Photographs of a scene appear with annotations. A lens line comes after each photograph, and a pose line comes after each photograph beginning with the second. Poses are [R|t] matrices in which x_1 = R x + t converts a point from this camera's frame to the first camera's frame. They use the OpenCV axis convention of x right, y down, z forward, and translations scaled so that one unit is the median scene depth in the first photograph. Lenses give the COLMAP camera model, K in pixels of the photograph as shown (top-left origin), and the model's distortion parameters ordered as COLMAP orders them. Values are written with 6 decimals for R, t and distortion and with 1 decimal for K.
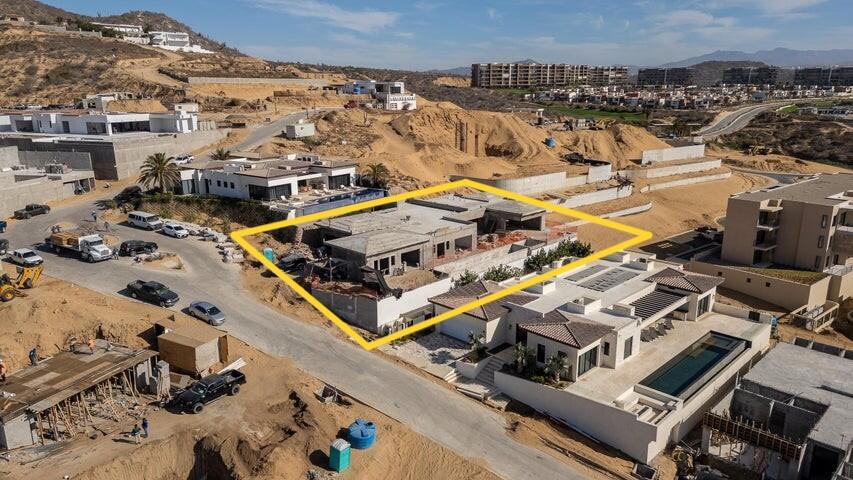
lens RADIAL K [[594.8, 0, 427.0], [0, 594.8, 239.9], [0, 0, 1]] dist [0.039204, 0.004821]
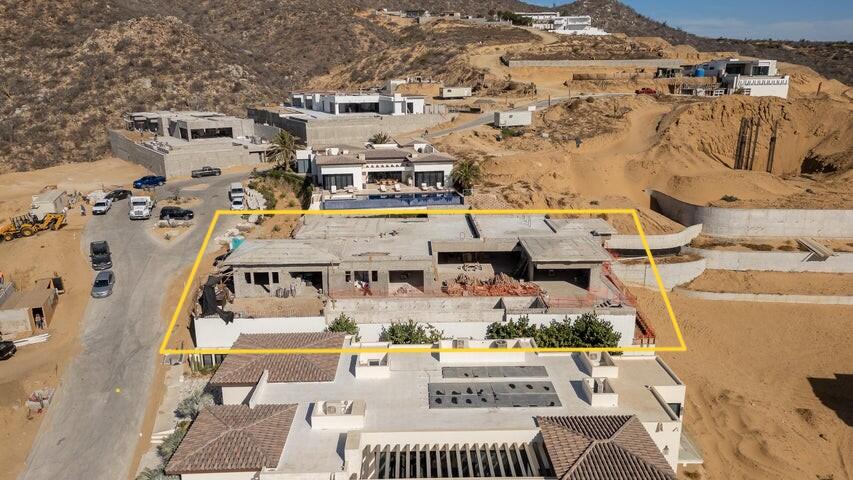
lens RADIAL K [[594.8, 0, 426.6], [0, 594.8, 241.4], [0, 0, 1]] dist [0.039204, 0.004821]
pose [[0.715191, 0.189371, -0.672786, 0.443699], [-0.171404, 0.980722, 0.093840, -0.088658], [0.677586, 0.048205, 0.733862, 0.368509]]
